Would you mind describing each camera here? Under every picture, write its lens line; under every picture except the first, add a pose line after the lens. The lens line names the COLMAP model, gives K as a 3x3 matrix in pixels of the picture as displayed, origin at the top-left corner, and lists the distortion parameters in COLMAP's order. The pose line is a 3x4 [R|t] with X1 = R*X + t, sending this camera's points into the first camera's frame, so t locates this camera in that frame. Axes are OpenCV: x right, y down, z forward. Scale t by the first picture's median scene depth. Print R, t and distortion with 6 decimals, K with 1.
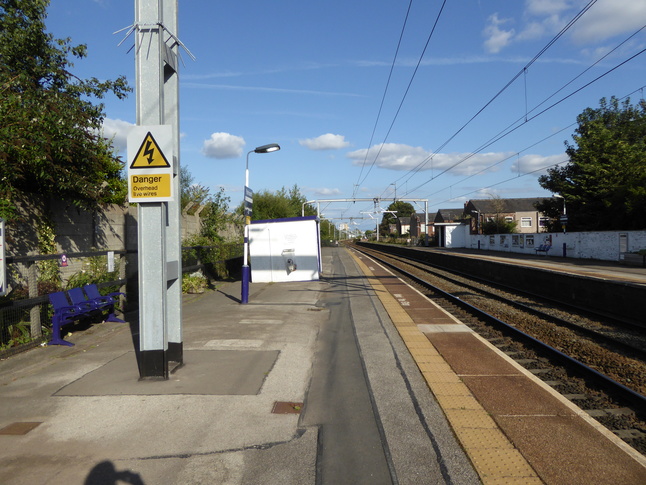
lens RADIAL K [[452.7, 0, 322.4], [0, 452.7, 242.1], [0, 0, 1]] dist [-0.000338, -0.000165]
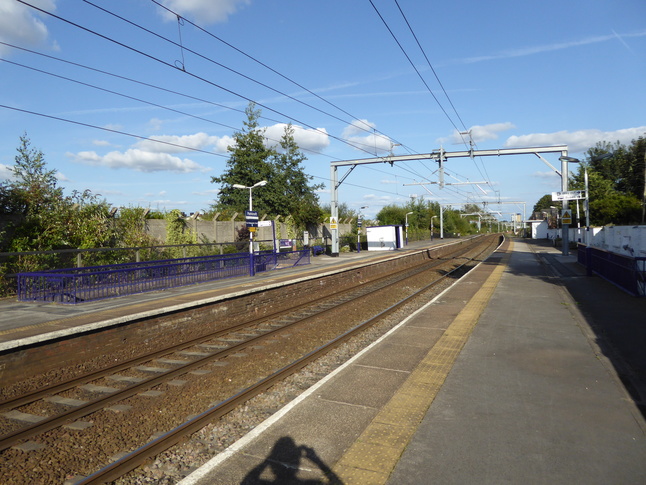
lens RADIAL K [[452.7, 0, 322.5], [0, 452.7, 241.1], [0, 0, 1]] dist [-0.000338, -0.000165]
pose [[0.934030, 0.009606, -0.357065, 0.520915], [-0.002192, 0.999774, 0.021162, -0.023374], [0.357188, -0.018984, 0.933840, -1.493649]]
